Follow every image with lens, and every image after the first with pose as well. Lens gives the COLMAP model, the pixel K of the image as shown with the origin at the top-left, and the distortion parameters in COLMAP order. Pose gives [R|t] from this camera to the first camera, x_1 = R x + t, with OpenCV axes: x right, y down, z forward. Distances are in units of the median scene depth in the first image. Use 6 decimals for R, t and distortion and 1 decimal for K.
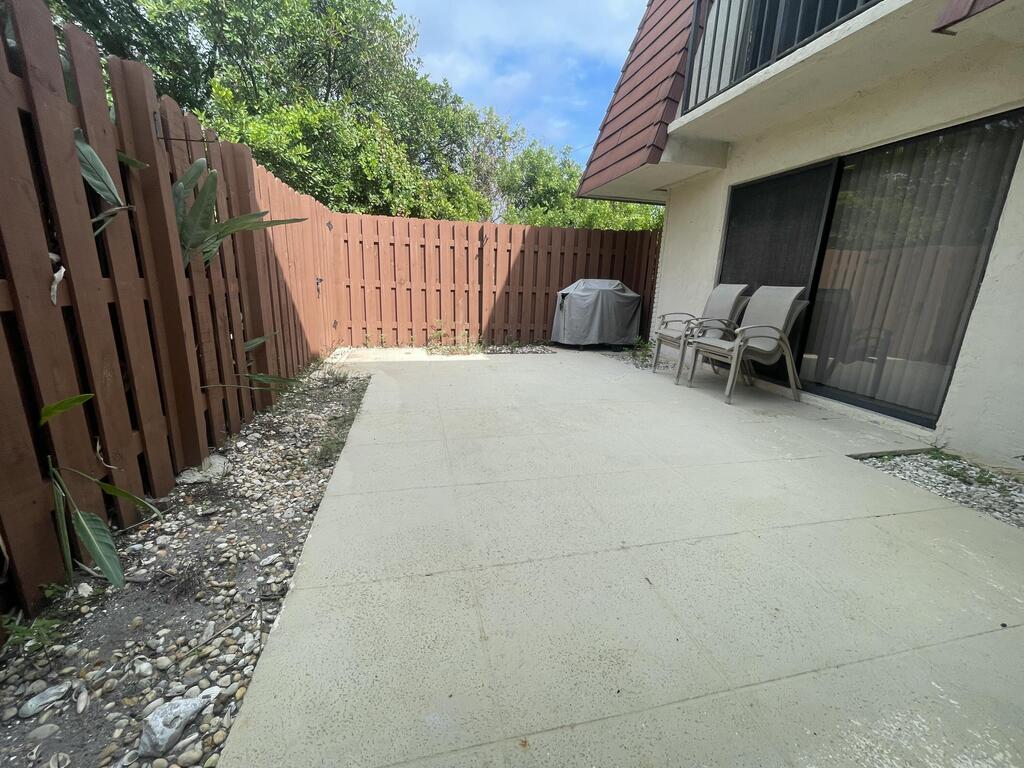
lens RADIAL K [[415.4, 0, 512.7], [0, 415.4, 380.7], [0, 0, 1]] dist [-0.002653, 0.000429]
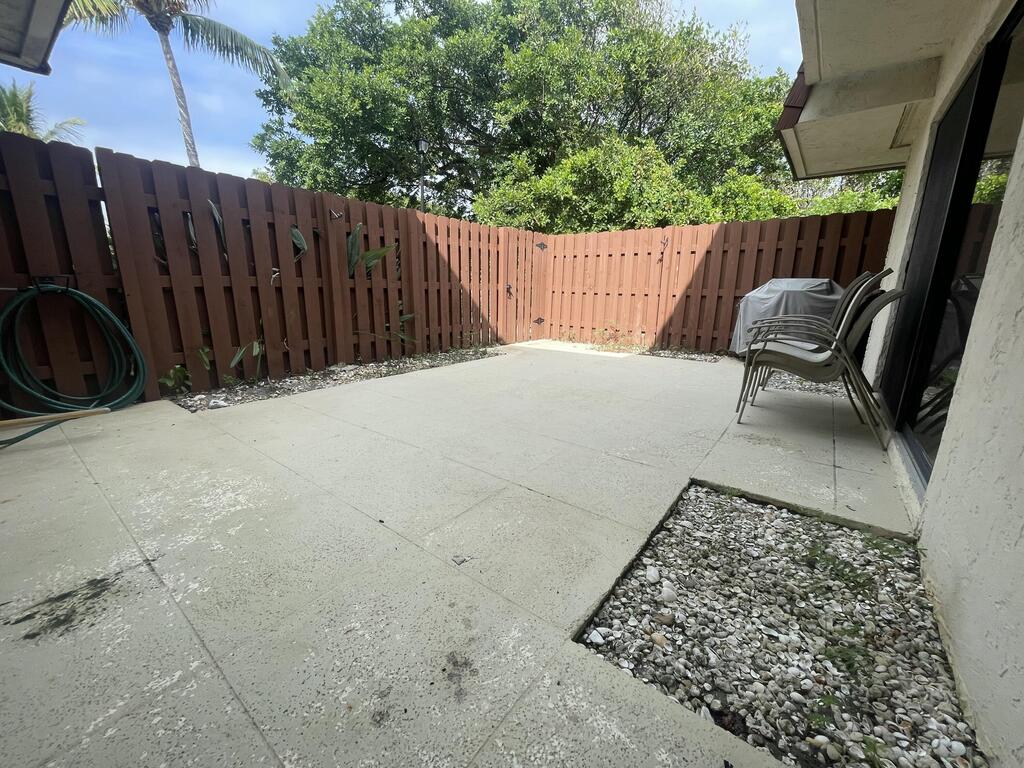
lens RADIAL K [[415.4, 0, 511.3], [0, 415.4, 384.9], [0, 0, 1]] dist [-0.002653, 0.000429]
pose [[0.626567, 0.156012, -0.763593, 0.510866], [-0.179408, 0.982320, 0.053487, 0.011327], [0.758437, 0.103481, 0.643479, 0.098009]]
